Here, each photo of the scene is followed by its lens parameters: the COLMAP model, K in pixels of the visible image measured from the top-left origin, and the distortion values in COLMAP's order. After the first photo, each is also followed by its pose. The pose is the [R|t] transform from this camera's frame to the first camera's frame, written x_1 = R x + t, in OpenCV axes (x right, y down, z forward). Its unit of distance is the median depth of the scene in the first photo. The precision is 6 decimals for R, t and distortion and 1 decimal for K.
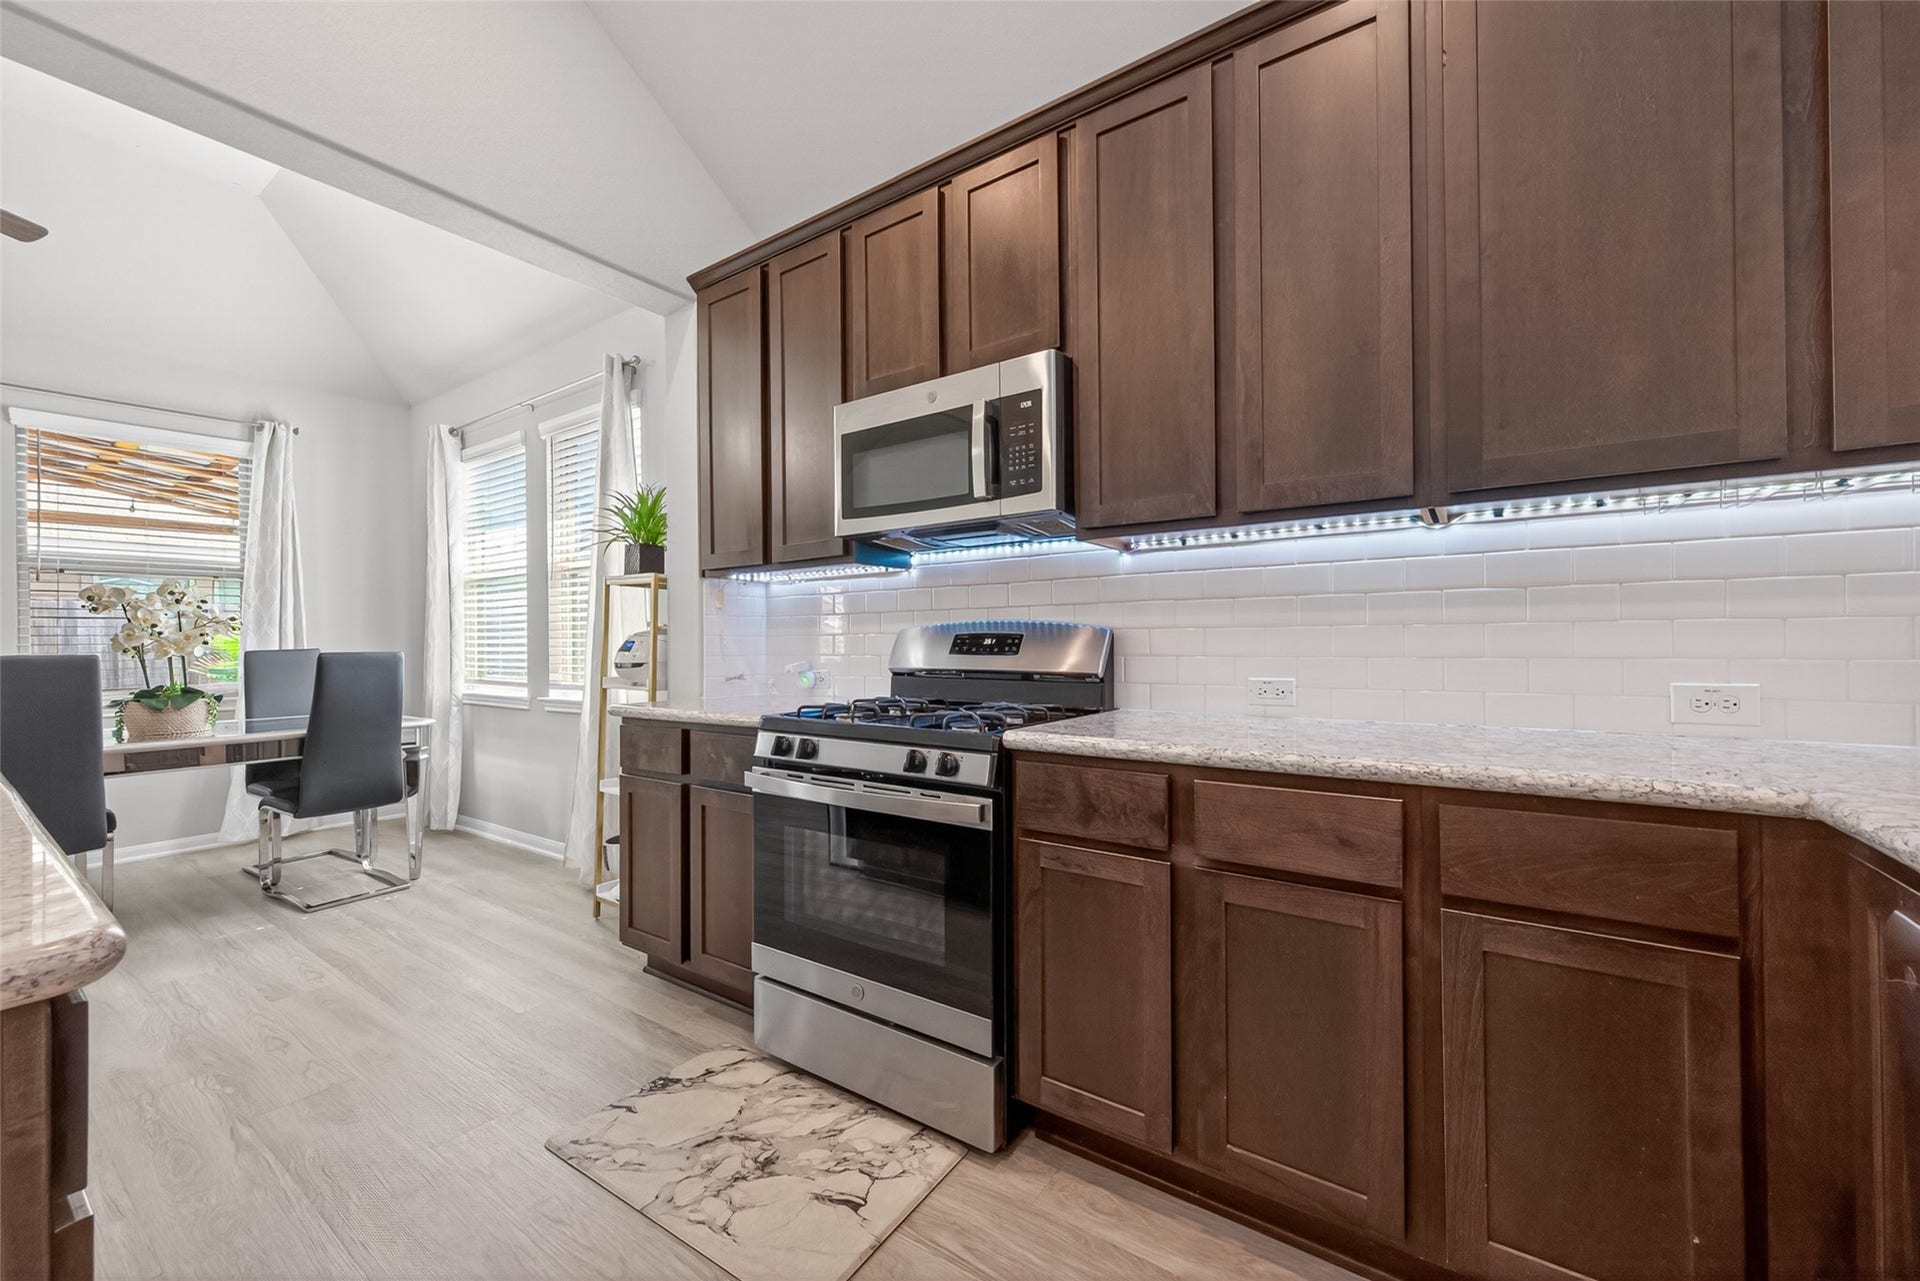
lens RADIAL K [[743.7, 0, 960.0], [0, 743.7, 640.5], [0, 0, 1]] dist [0.002038, 0.000010]
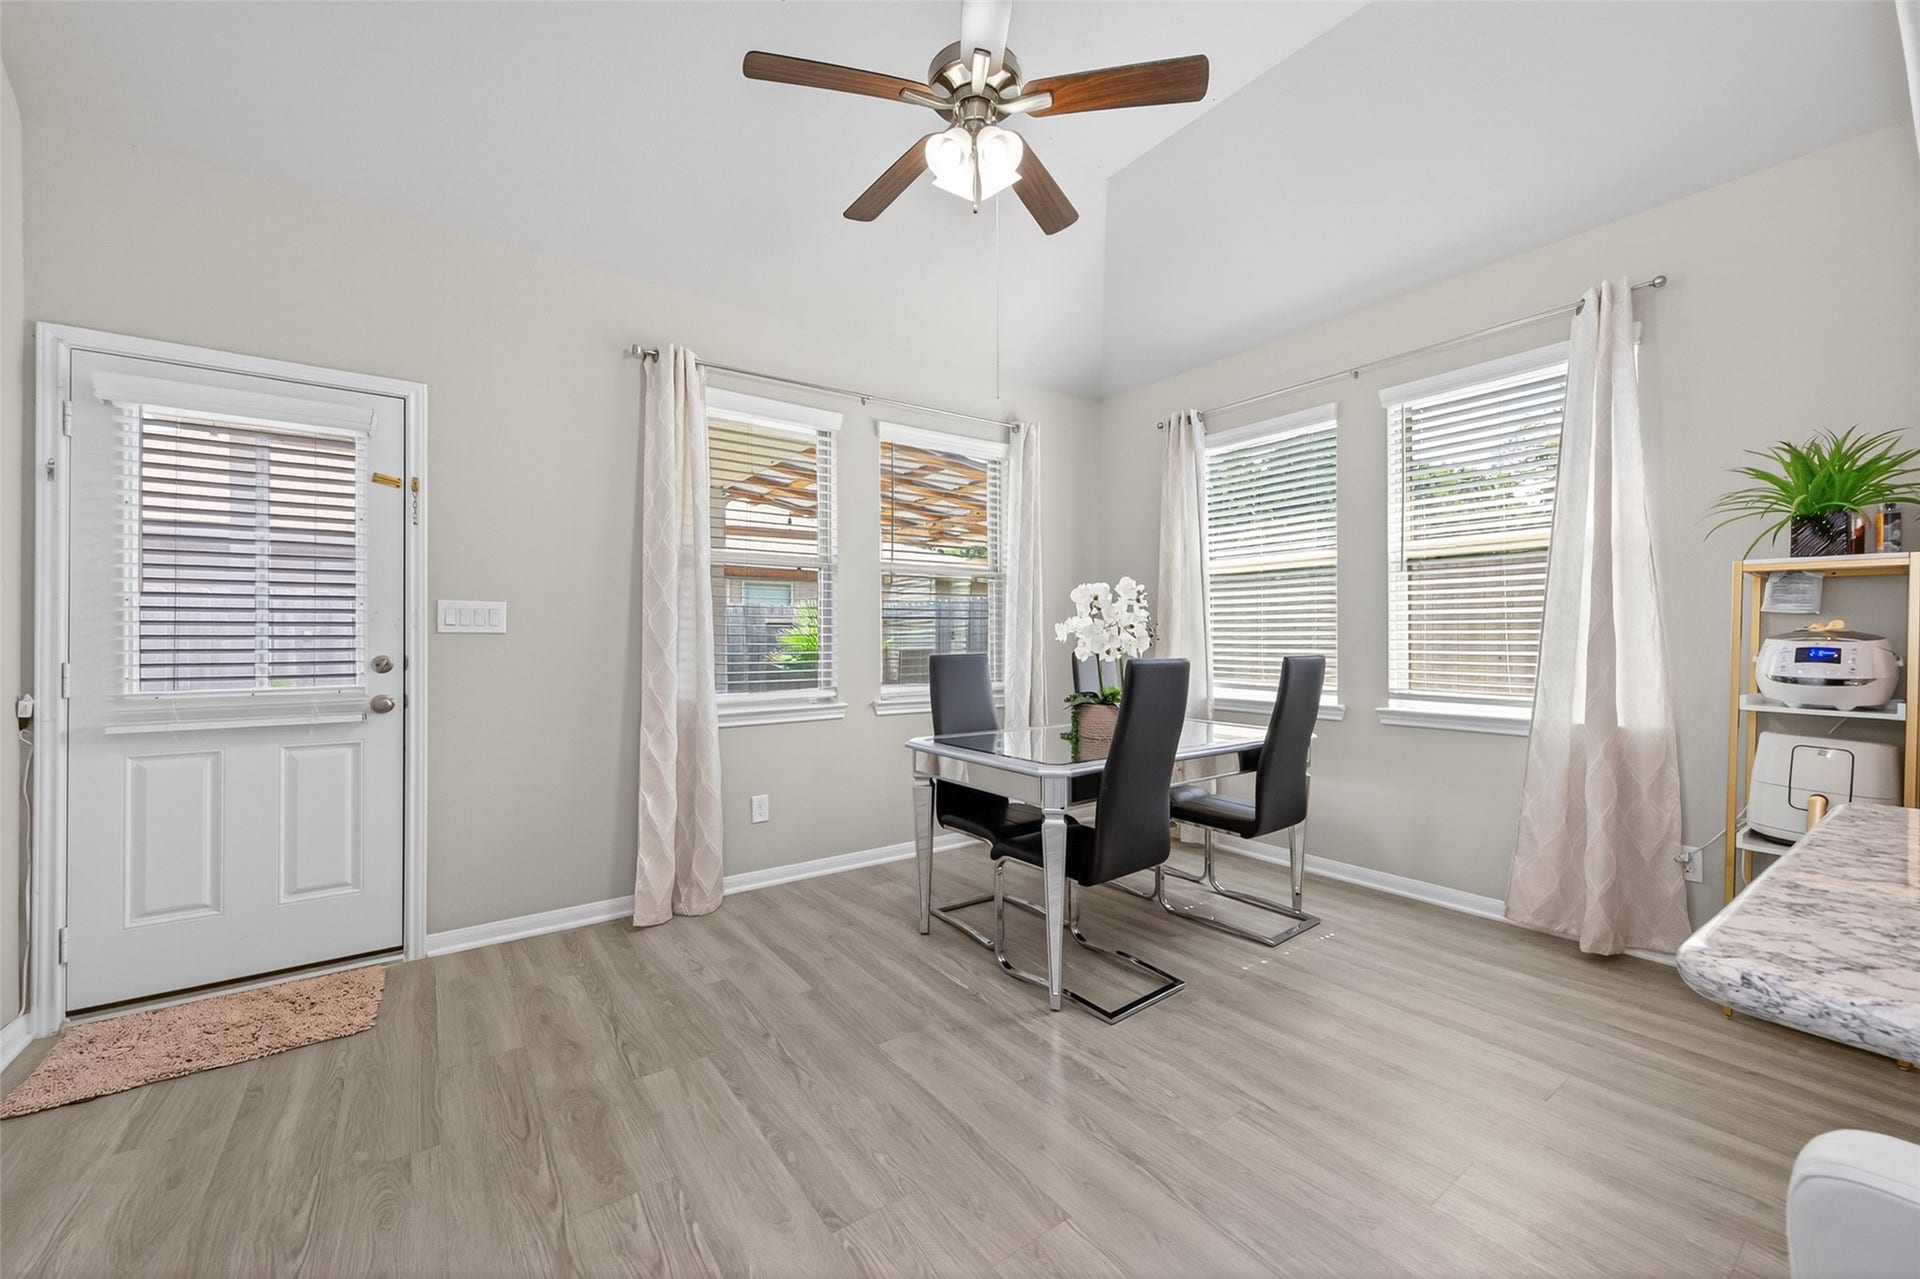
lens RADIAL K [[743.7, 0, 960.0], [0, 743.7, 639.5], [0, 0, 1]] dist [0.002038, 0.000010]
pose [[0.940572, 0.004735, -0.339562, -0.668013], [-0.004687, 0.999989, 0.000964, -0.000484], [0.339563, 0.000685, 0.940583, 0.025915]]
